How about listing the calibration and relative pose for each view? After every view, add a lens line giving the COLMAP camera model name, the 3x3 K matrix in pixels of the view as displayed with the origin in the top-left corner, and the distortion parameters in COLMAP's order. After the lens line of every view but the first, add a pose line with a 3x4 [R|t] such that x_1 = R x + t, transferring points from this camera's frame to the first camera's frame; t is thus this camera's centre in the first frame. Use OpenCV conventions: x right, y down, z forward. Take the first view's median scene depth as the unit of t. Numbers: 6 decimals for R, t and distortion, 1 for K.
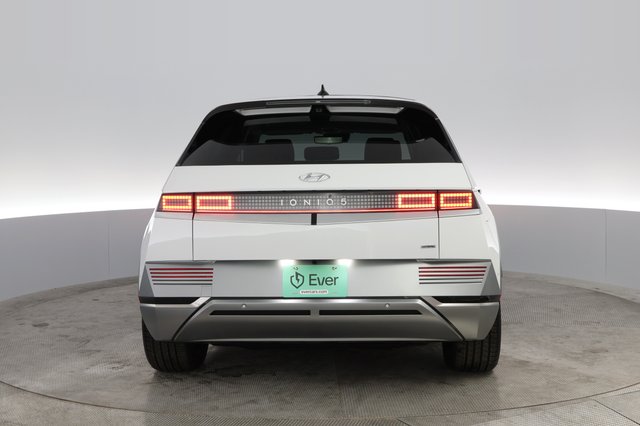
lens RADIAL K [[527.0, 0, 320.0], [0, 527.0, 213.0], [0, 0, 1]] dist [0.000588, -0.000045]
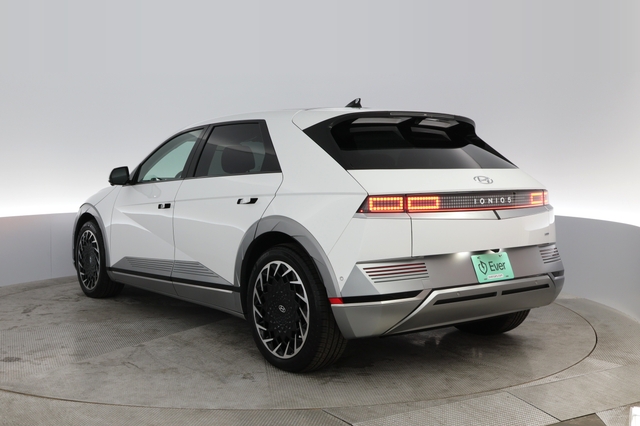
lens RADIAL K [[541.6, 0, 320.0], [0, 541.6, 213.0], [0, 0, 1]] dist [-0.000753, -0.001474]
pose [[0.885874, -0.032926, 0.462755, -0.886904], [0.043549, 0.998976, -0.012288, 0.005674], [-0.461877, 0.031038, 0.886401, 0.096714]]
